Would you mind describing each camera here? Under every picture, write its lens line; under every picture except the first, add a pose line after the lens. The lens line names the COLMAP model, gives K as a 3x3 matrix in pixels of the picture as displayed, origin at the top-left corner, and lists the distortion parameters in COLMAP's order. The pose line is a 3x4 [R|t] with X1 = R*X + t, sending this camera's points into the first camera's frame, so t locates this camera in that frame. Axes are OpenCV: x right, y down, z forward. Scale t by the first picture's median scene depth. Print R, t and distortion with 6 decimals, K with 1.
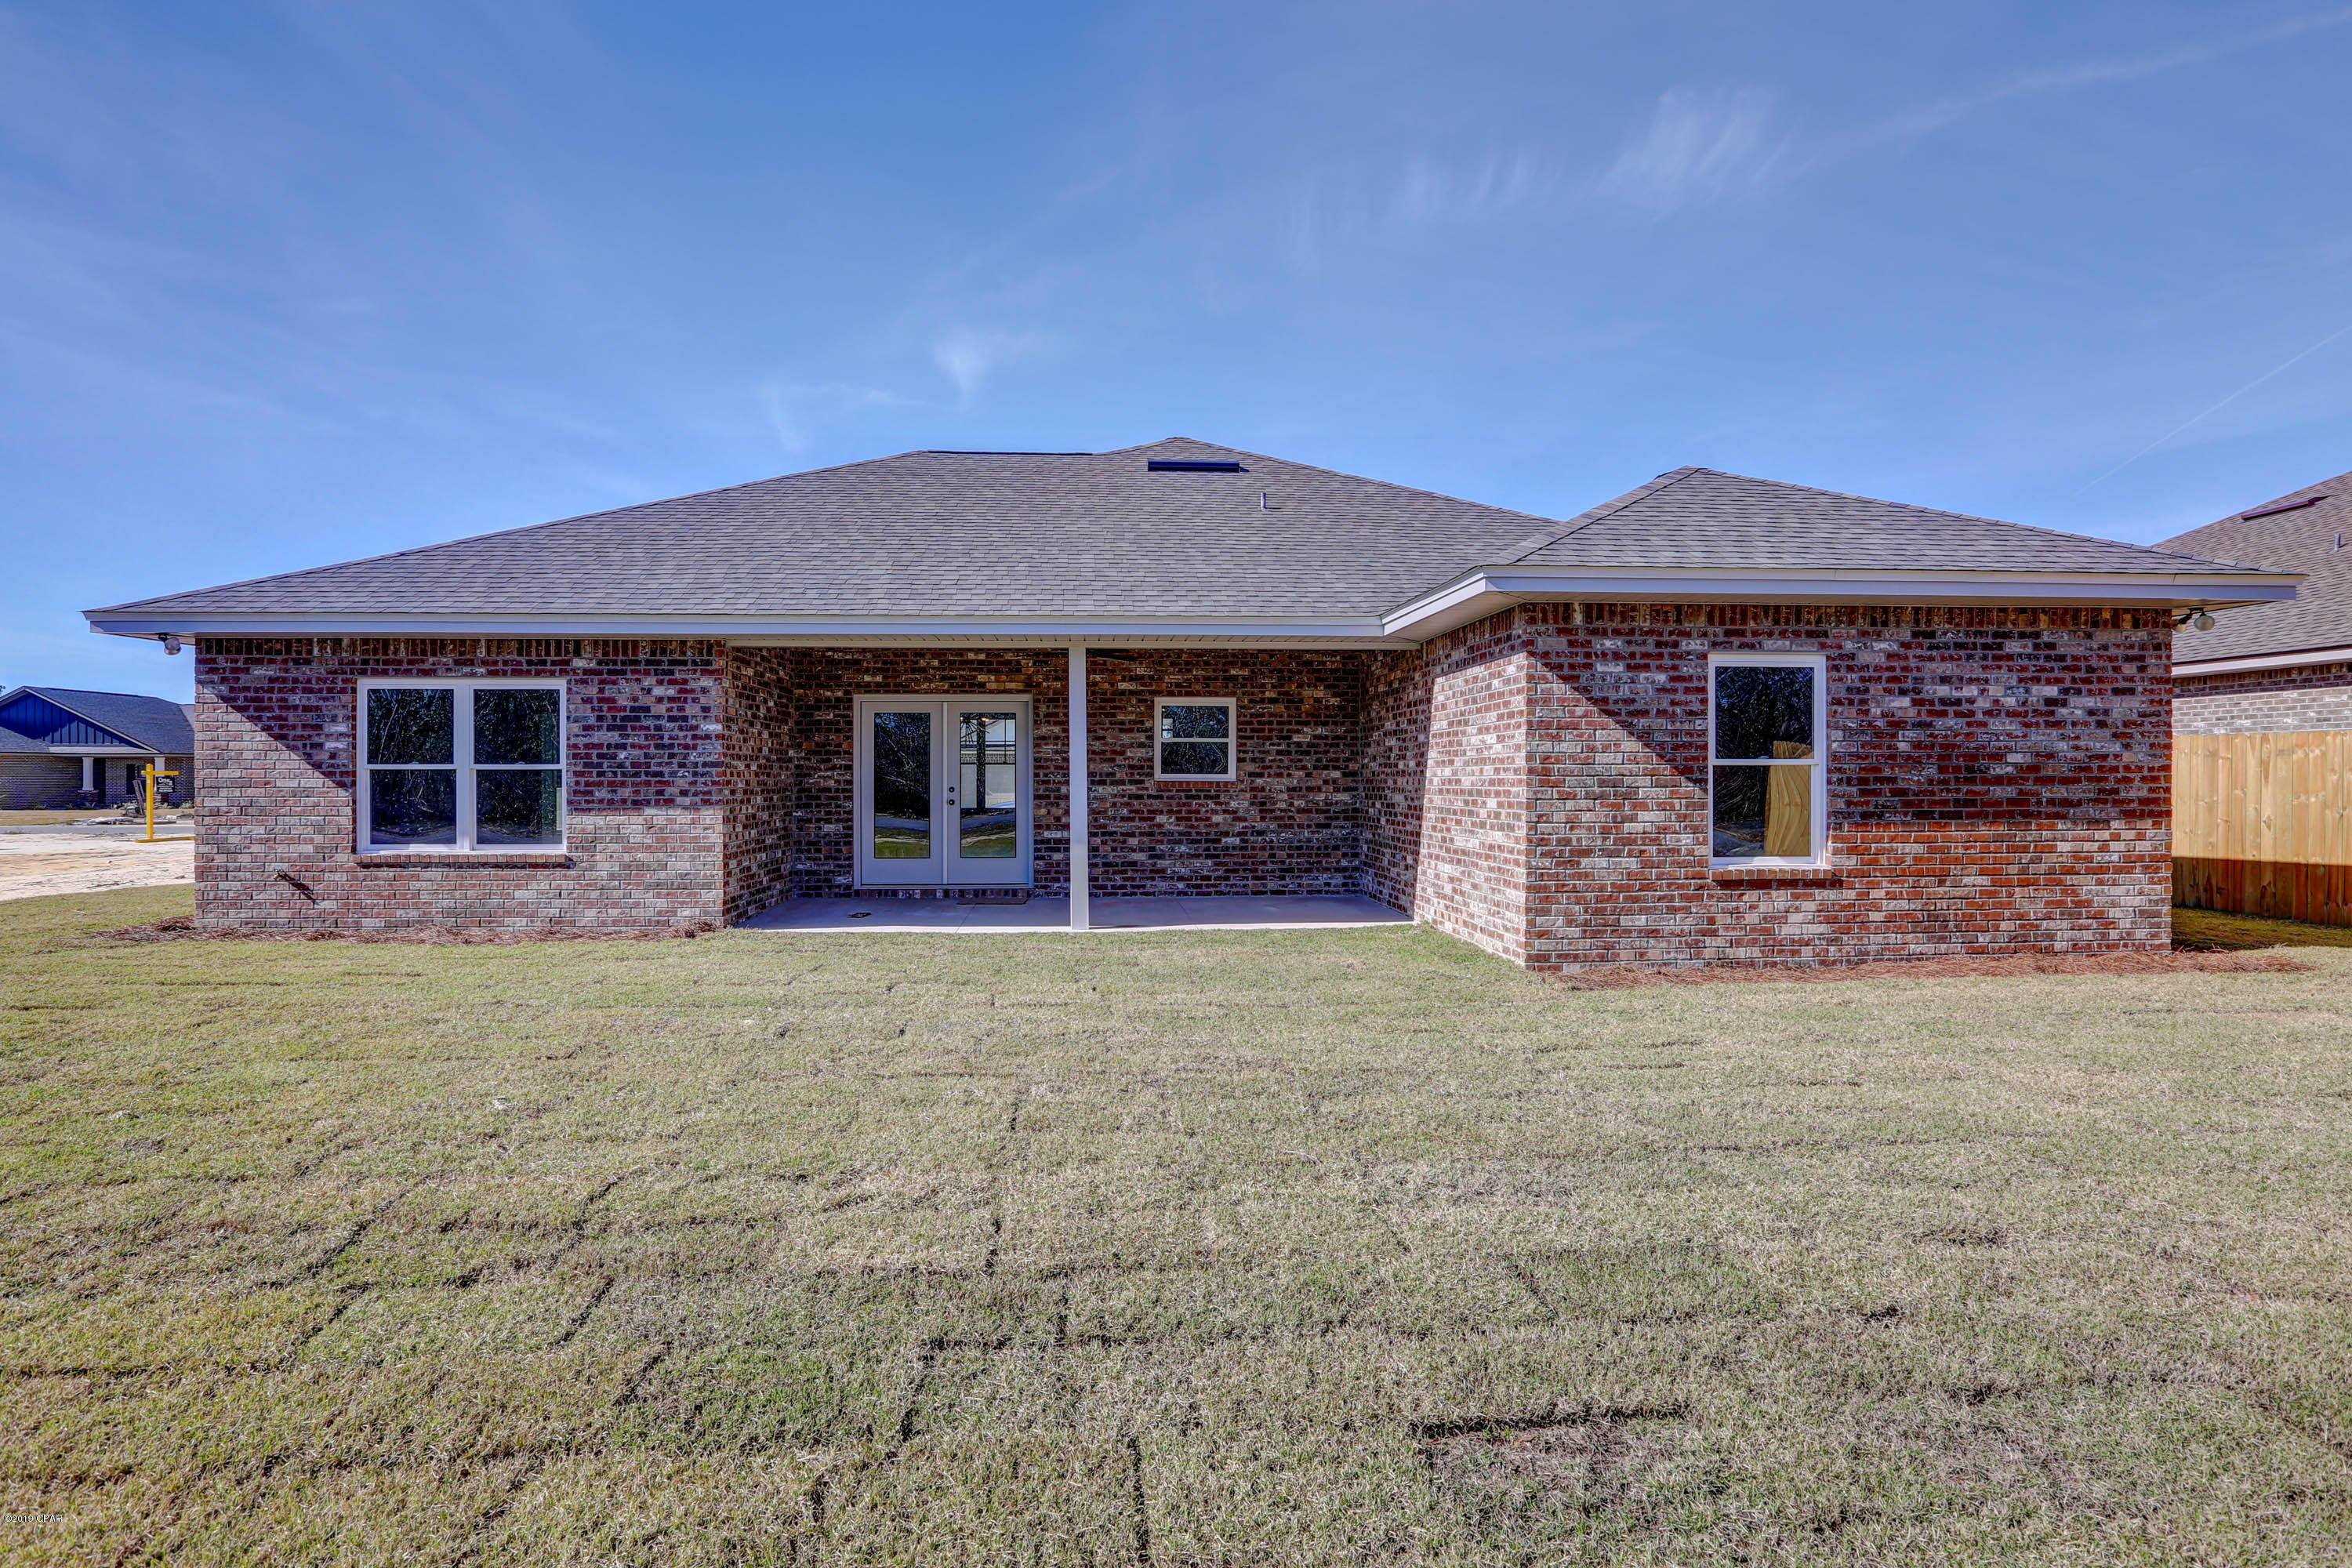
lens RADIAL K [[1223.3, 0, 1176.0], [0, 1223.3, 784.0], [0, 0, 1]] dist [-0.072255, 0.055977]
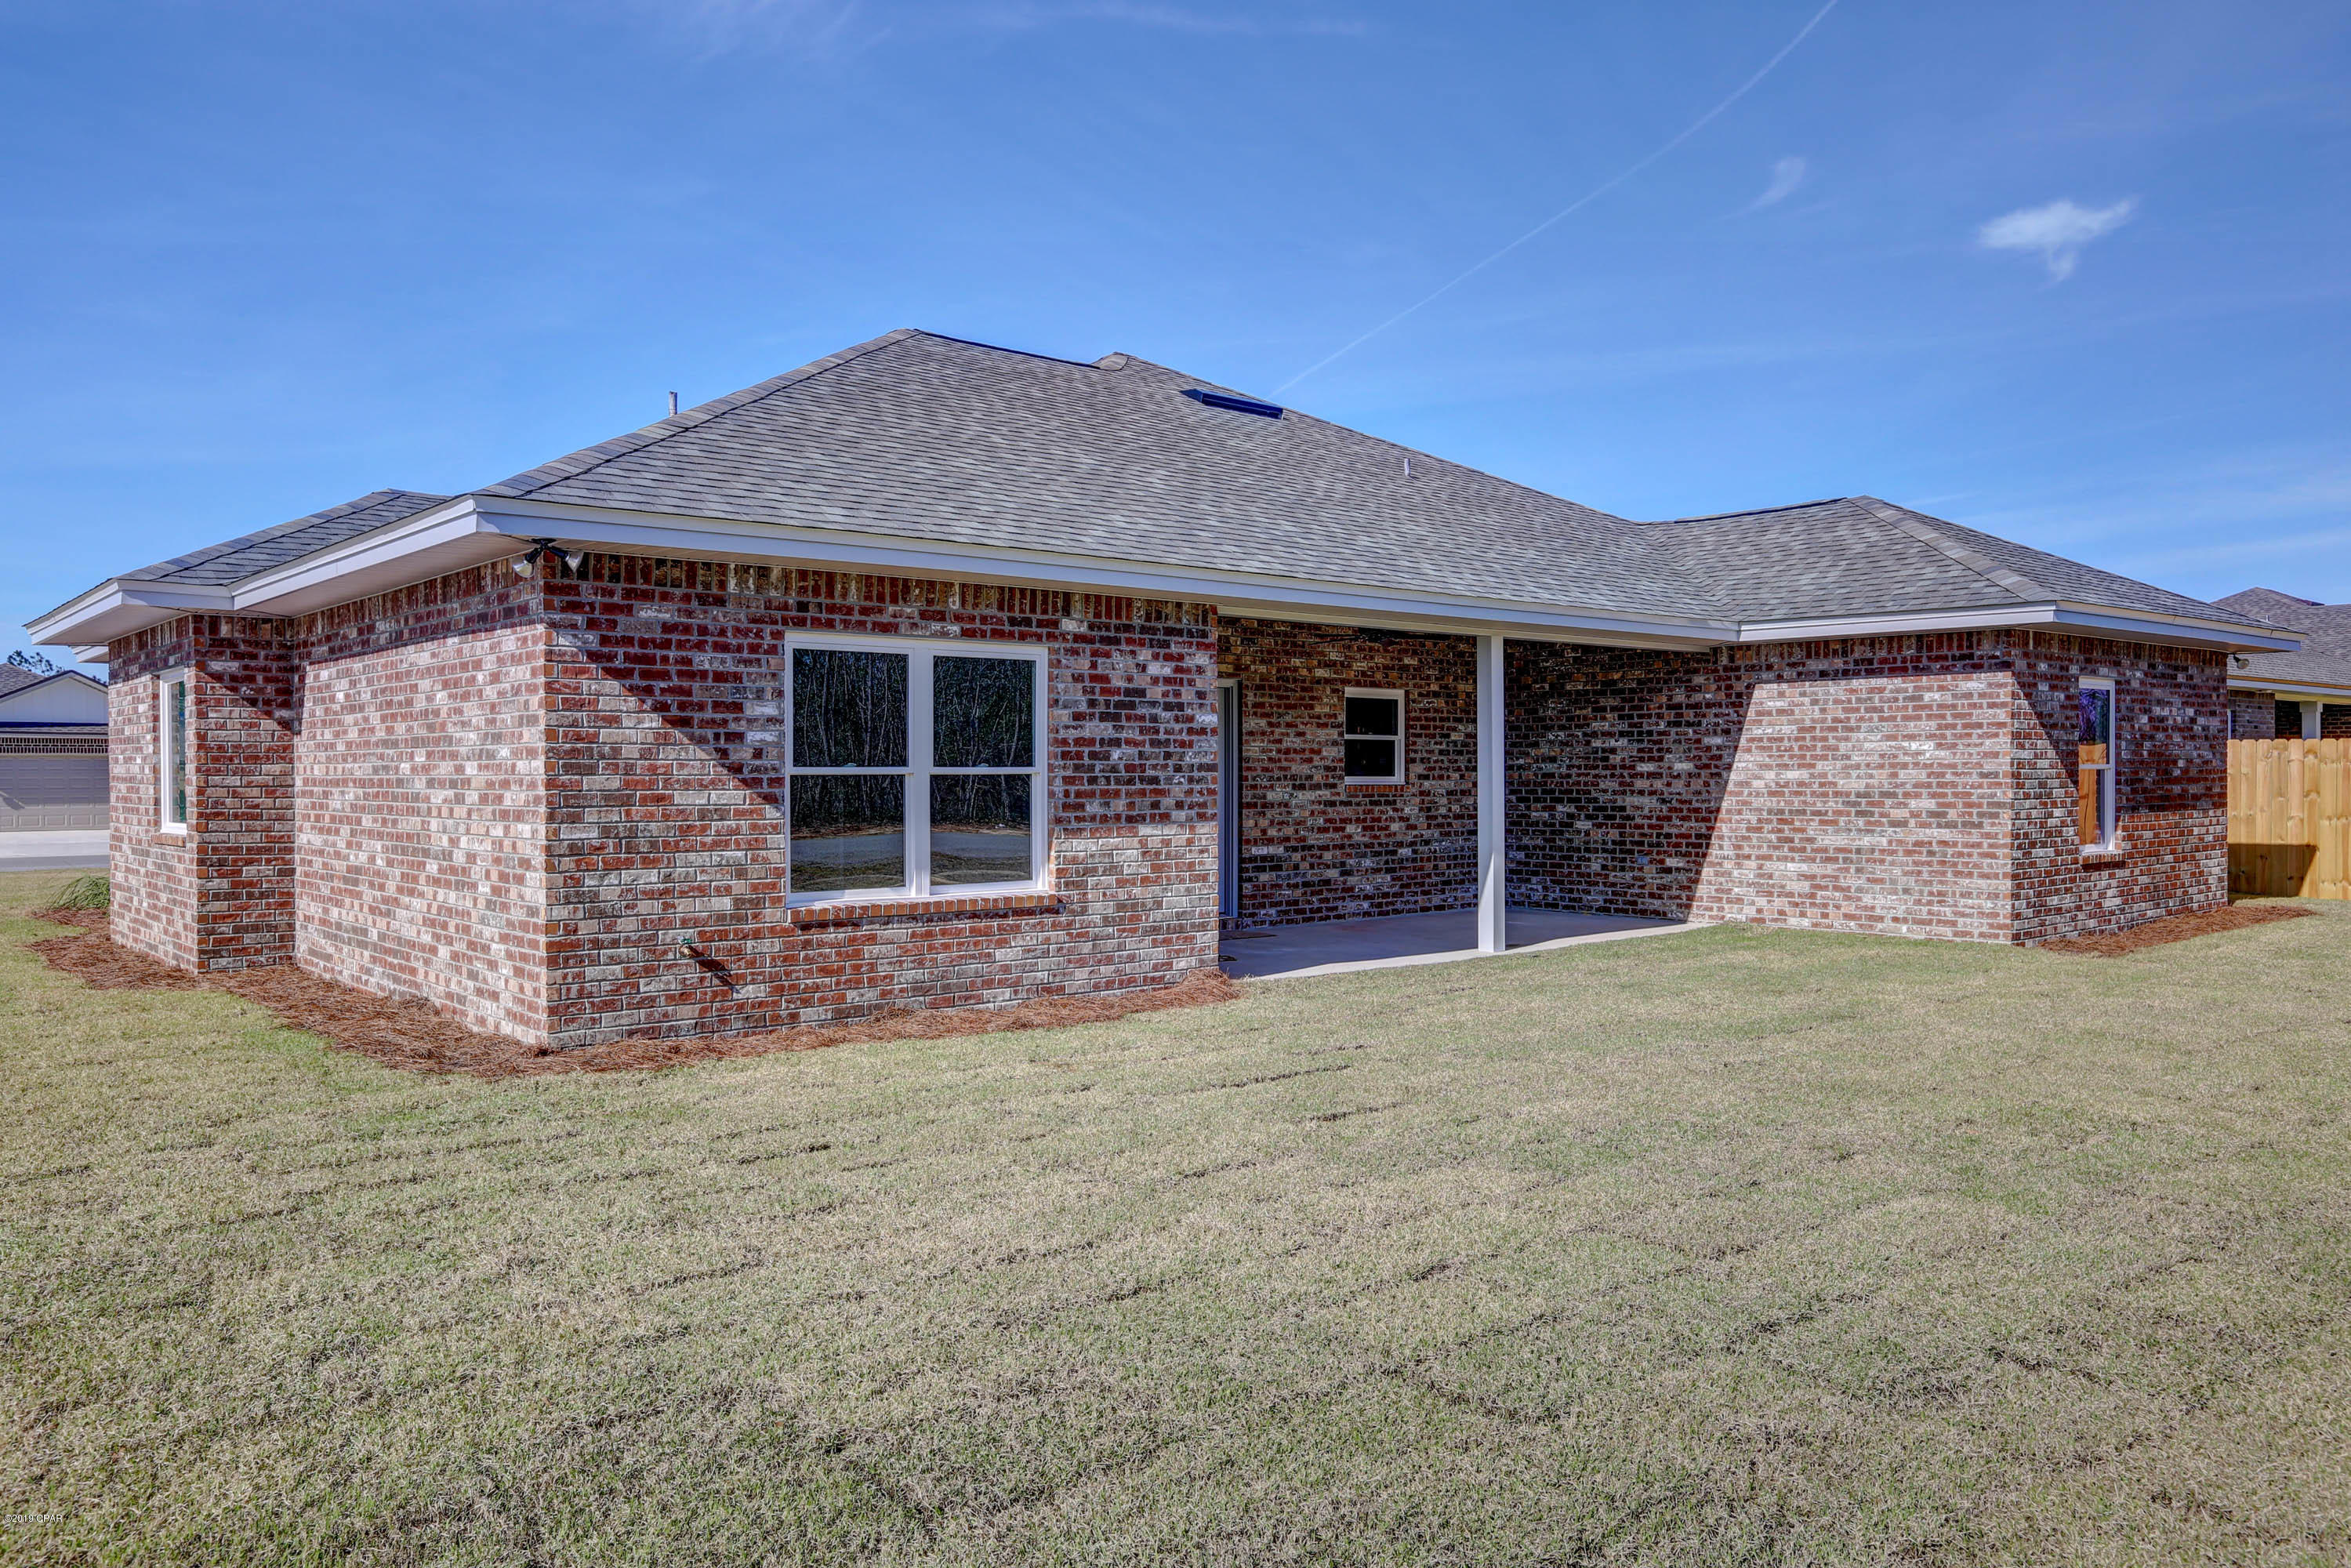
lens RADIAL K [[1670.0, 0, 1175.5], [0, 1670.0, 784.0], [0, 0, 1]] dist [-0.023211, 0.001600]
pose [[0.804320, -0.006051, 0.594165, -1.051989], [0.005797, 0.999980, 0.002336, -0.008363], [-0.594168, 0.001565, 0.804340, 0.168434]]
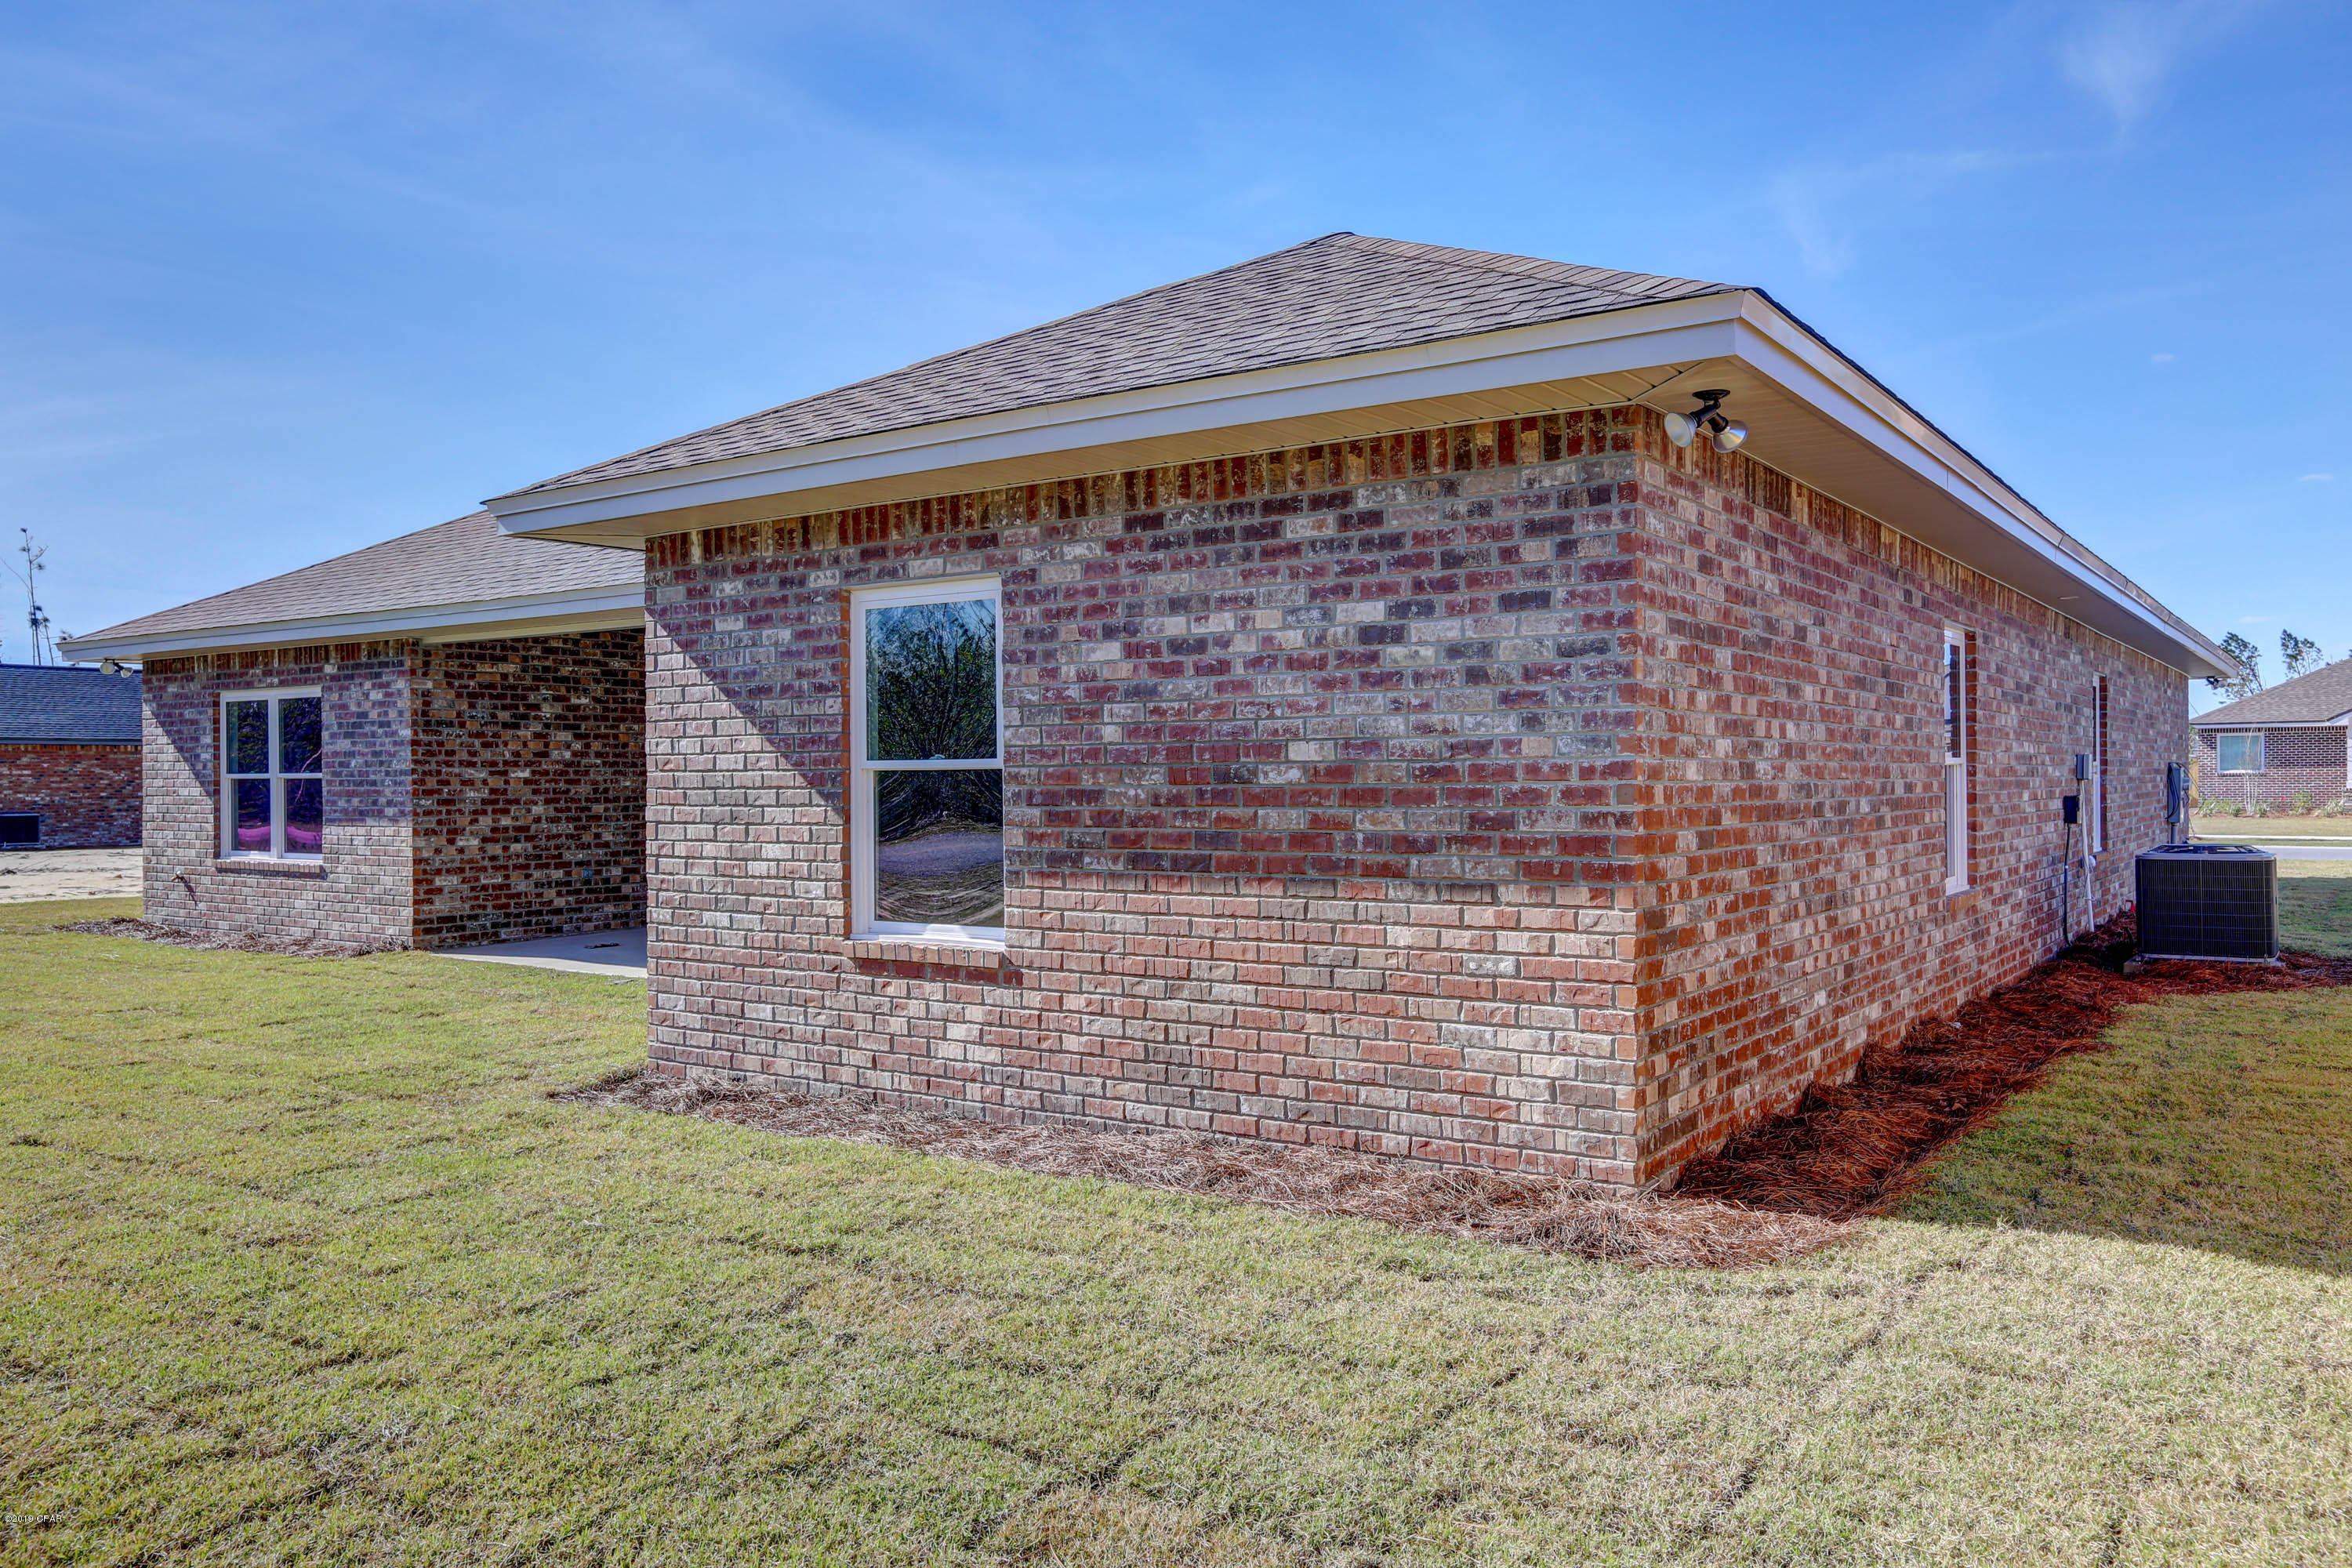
lens RADIAL K [[1742.7, 0, 1176.0], [0, 1742.7, 784.0], [0, 0, 1]] dist [-0.001539, 0.002742]
pose [[0.778246, -0.001238, -0.627959, 0.938252], [0.003227, 0.999993, 0.002028, -0.008446], [0.627952, -0.003605, 0.778244, 0.340482]]
